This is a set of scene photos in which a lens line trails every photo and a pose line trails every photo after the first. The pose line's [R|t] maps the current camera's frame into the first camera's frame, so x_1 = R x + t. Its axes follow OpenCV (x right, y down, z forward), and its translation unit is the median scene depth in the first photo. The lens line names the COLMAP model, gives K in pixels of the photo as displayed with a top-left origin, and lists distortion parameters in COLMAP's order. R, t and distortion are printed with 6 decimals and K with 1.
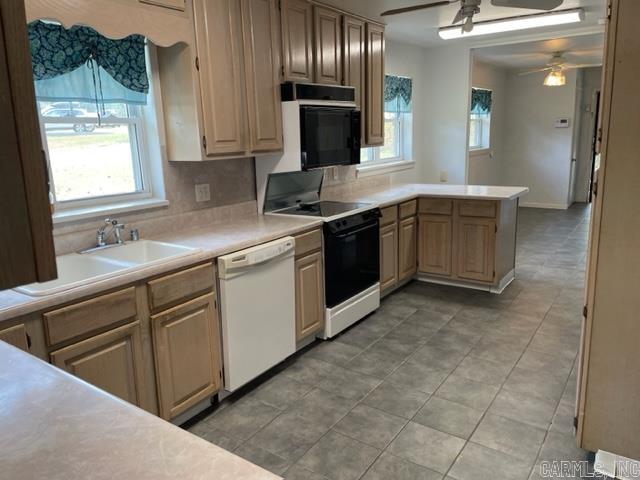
lens RADIAL K [[487.5, 0, 314.8], [0, 487.5, 240.2], [0, 0, 1]] dist [0.037589, -0.004953]
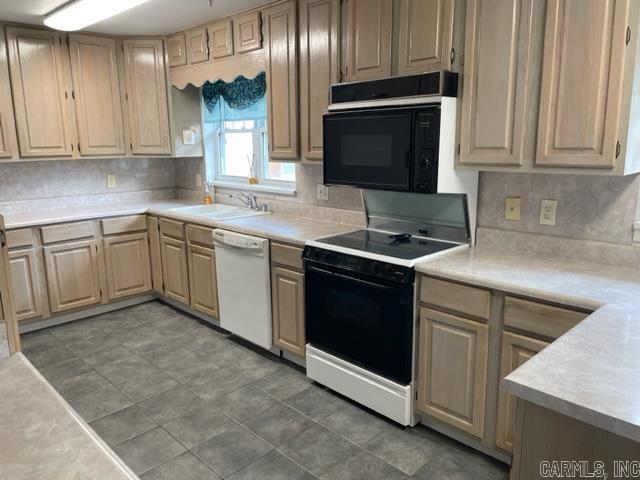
lens RADIAL K [[487.5, 0, 315.1], [0, 487.5, 236.3], [0, 0, 1]] dist [0.037589, -0.004953]
pose [[-0.191229, 0.222527, -0.955988, 0.904431], [-0.194779, 0.945989, 0.259162, -0.298766], [0.962025, 0.235766, -0.137557, 1.197563]]
